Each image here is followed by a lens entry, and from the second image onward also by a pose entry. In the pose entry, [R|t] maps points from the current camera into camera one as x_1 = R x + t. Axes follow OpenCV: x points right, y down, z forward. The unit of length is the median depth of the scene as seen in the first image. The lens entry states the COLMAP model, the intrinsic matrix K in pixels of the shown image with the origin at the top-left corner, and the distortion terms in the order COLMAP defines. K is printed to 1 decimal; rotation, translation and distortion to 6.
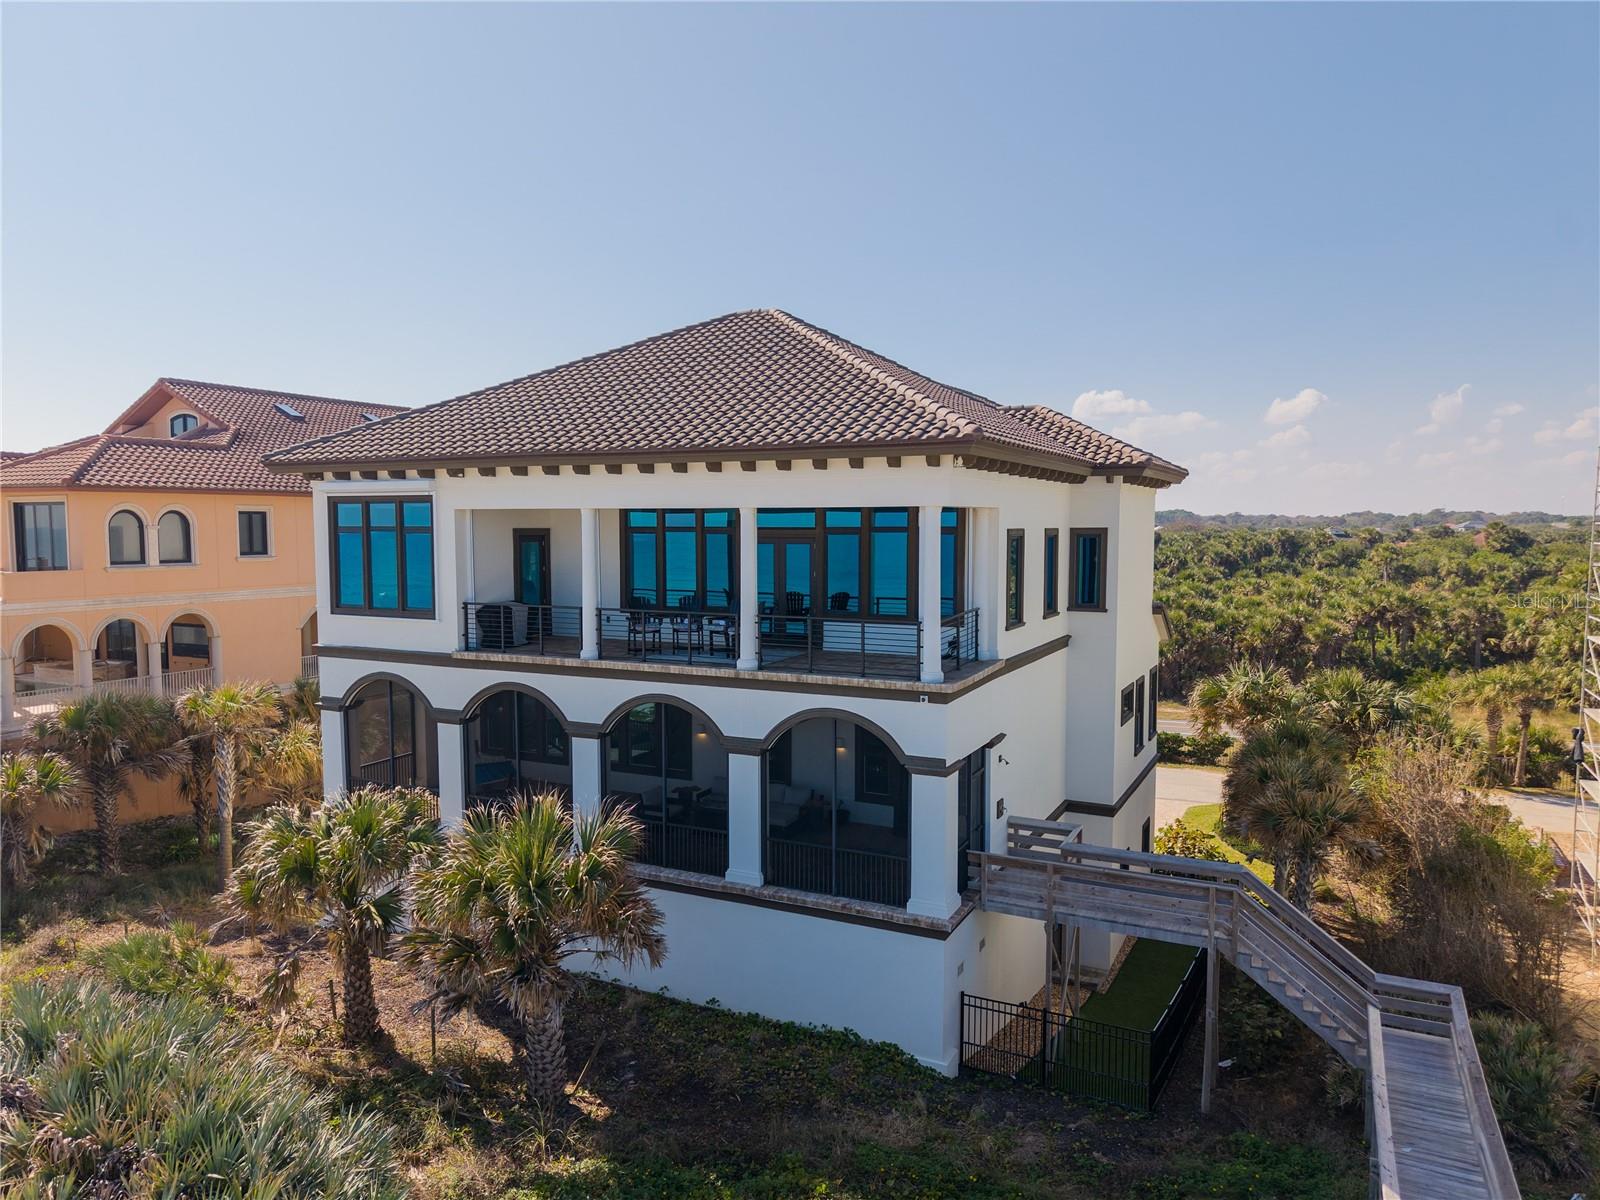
lens RADIAL K [[1068.7, 0, 800.0], [0, 1068.7, 600.0], [0, 0, 1]] dist [0.059466, -0.084659]
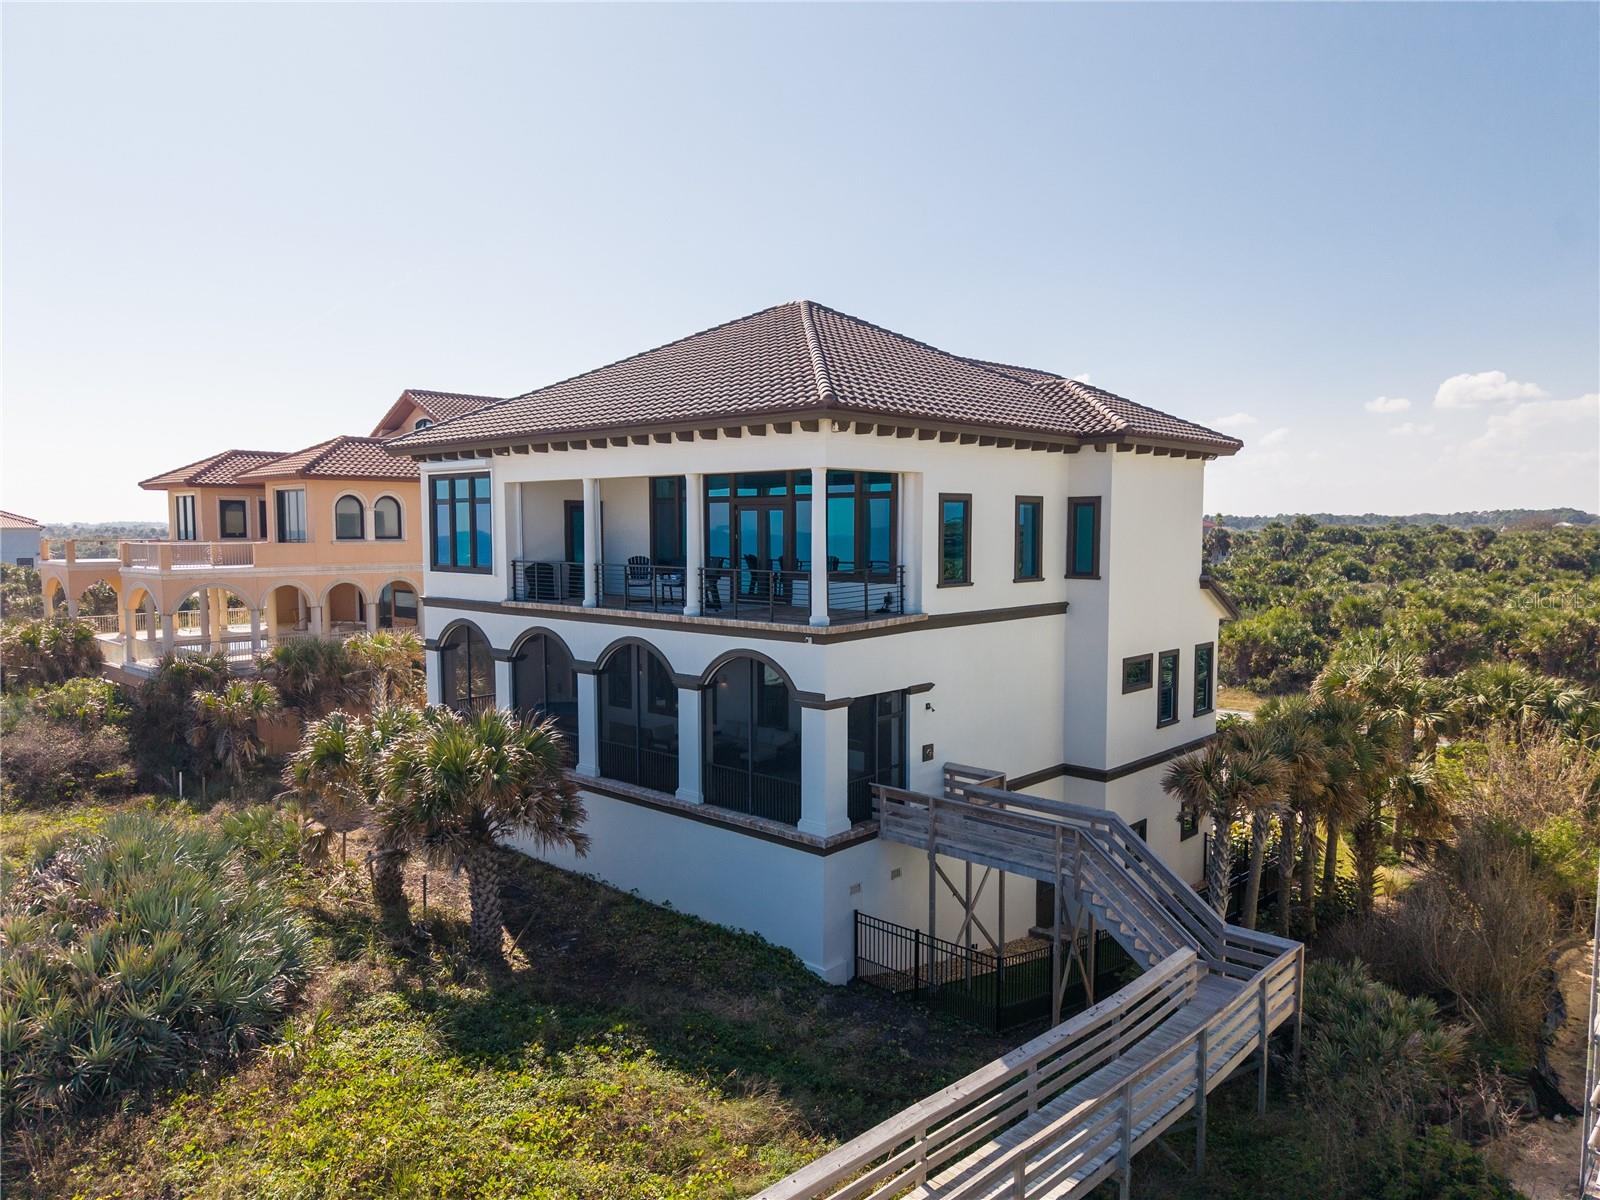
lens RADIAL K [[1068.7, 0, 800.0], [0, 1068.7, 600.0], [0, 0, 1]] dist [0.059466, -0.084659]
pose [[0.959393, 0.018553, -0.281463, 0.331925], [-0.019199, 0.999816, 0.000461, 0.039567], [0.281420, 0.004961, 0.959572, -0.059793]]
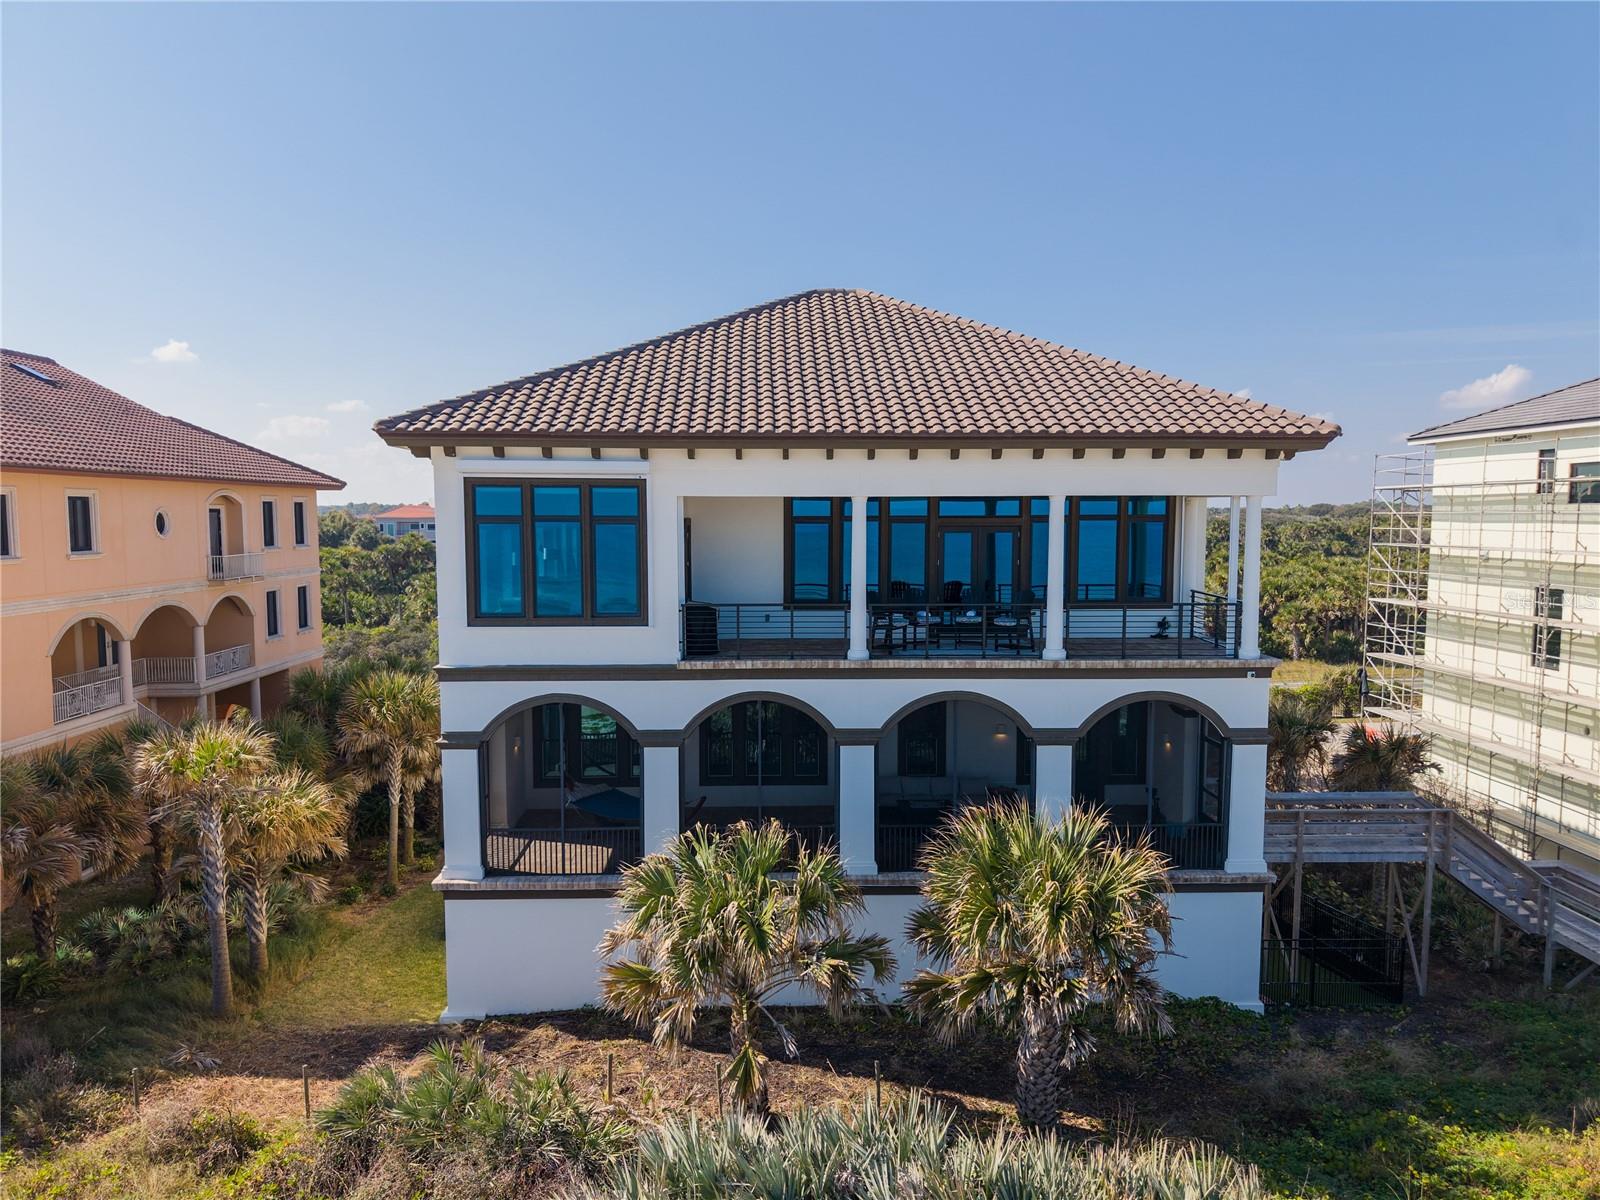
lens RADIAL K [[1068.7, 0, 800.0], [0, 1068.7, 600.0], [0, 0, 1]] dist [0.059466, -0.084659]
pose [[0.881798, -0.036452, 0.470216, -0.625485], [0.032051, 0.999335, 0.017365, -0.012807], [-0.470537, -0.000242, 0.882380, 0.199552]]
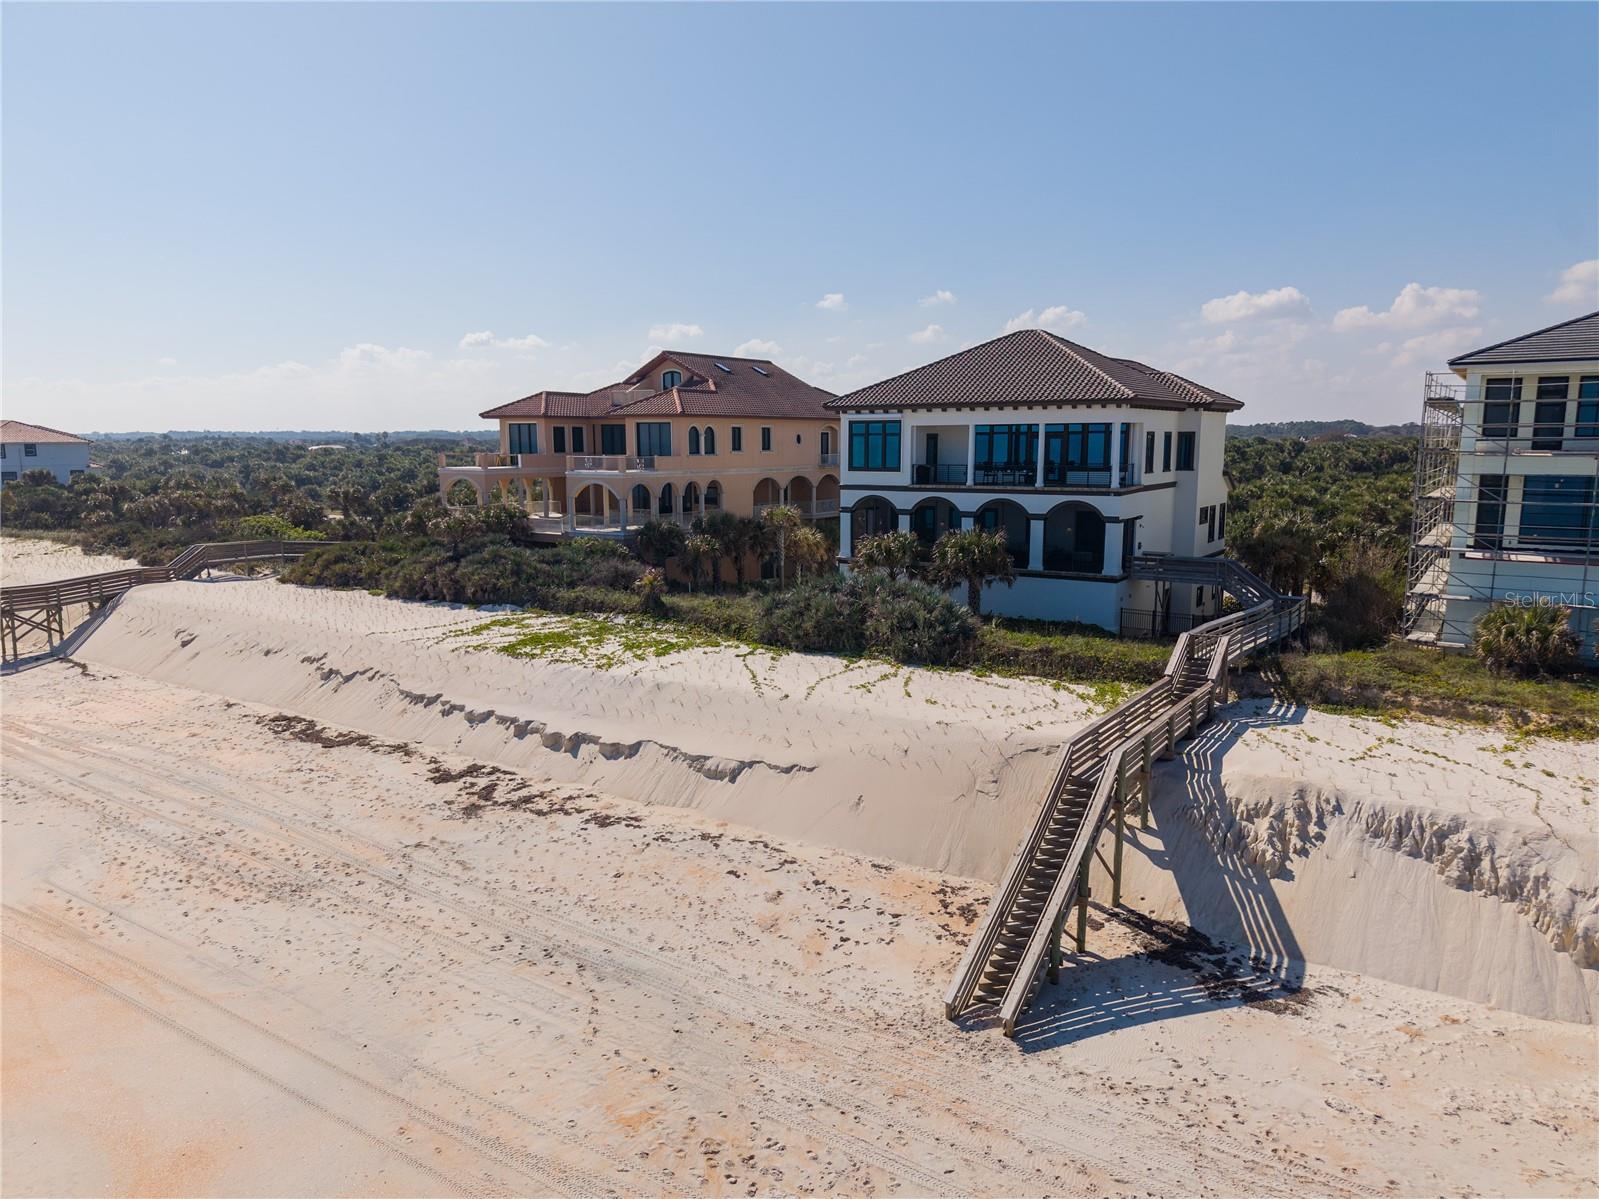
lens RADIAL K [[1068.0, 0, 799.5], [0, 1068.0, 599.5], [0, 0, 1]] dist [0.059466, -0.084659]
pose [[0.991165, 0.018078, -0.131400, -0.242695], [-0.007557, 0.996756, 0.080129, 0.113948], [0.132422, -0.078428, 0.988086, -1.439900]]
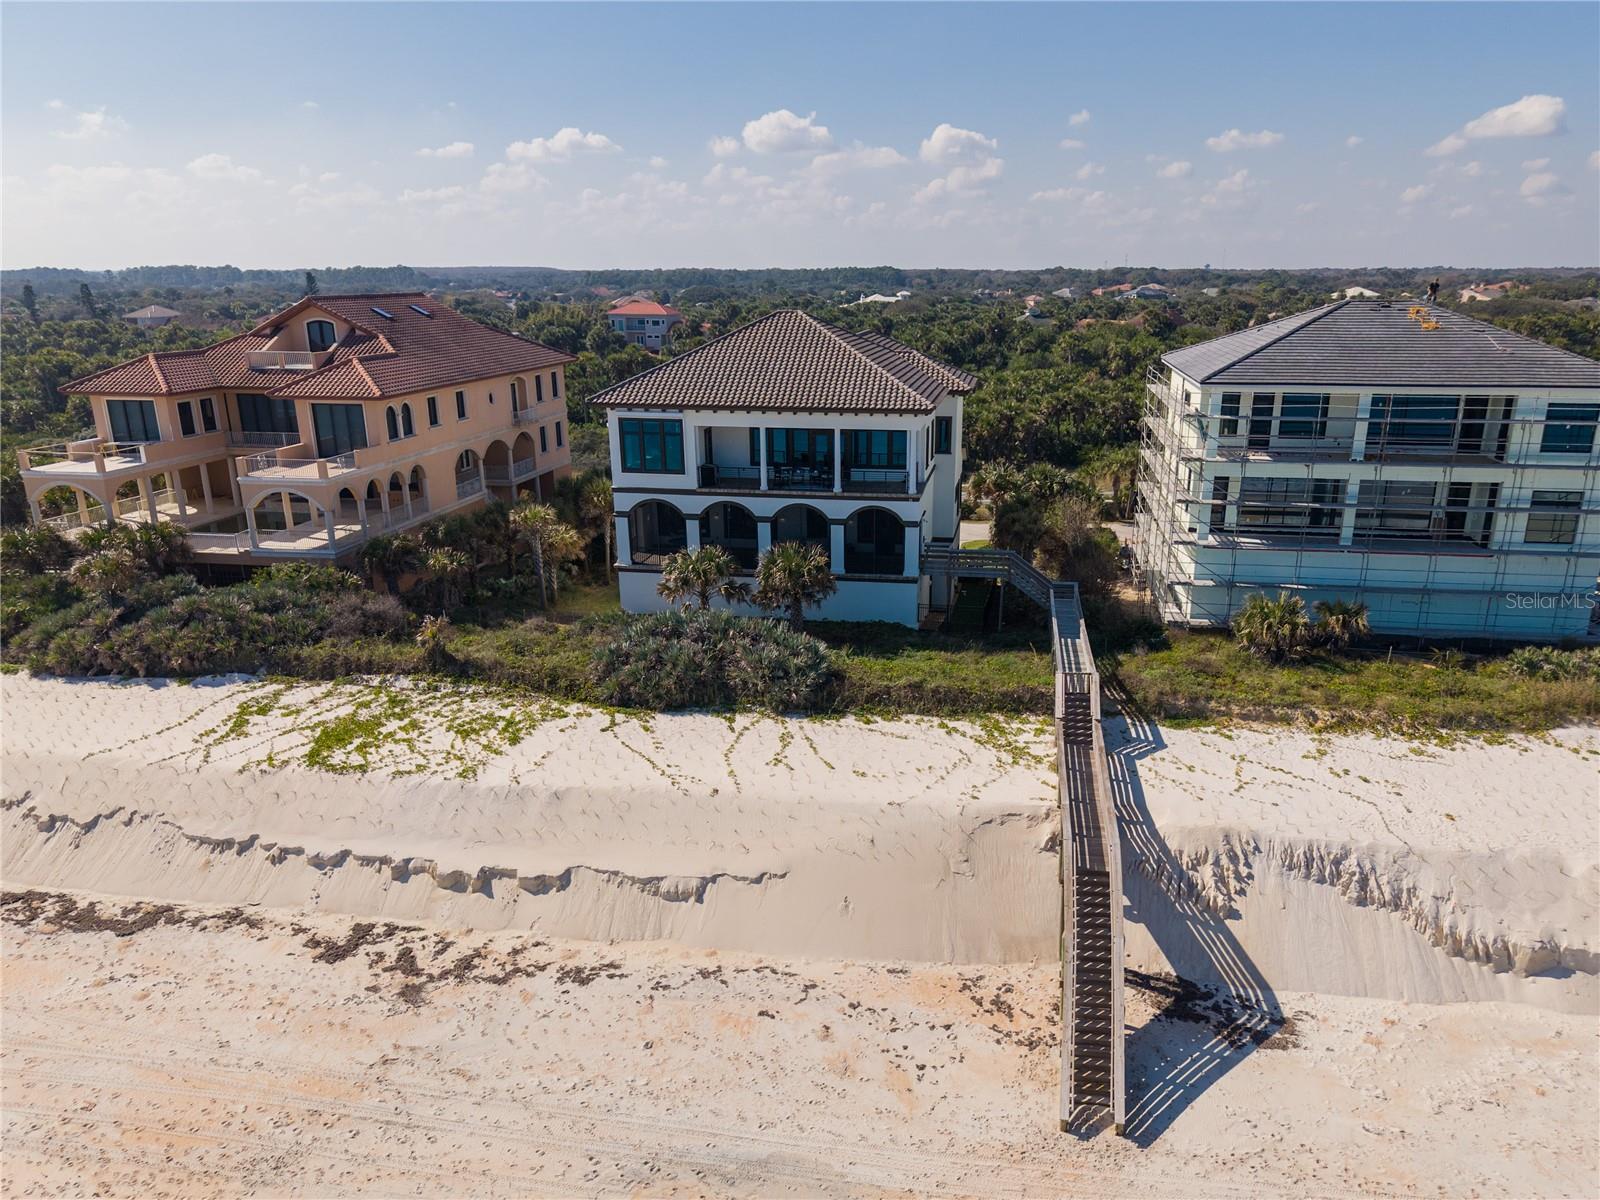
lens RADIAL K [[1145.4, 0, 844.6], [0, 1145.4, 619.1], [0, 0, 1]] dist [0.045574, -0.077549]
pose [[0.953337, -0.087556, 0.288933, -0.742351], [0.022201, 0.974764, 0.222131, -0.214053], [-0.301091, -0.205351, 0.931222, -1.420514]]
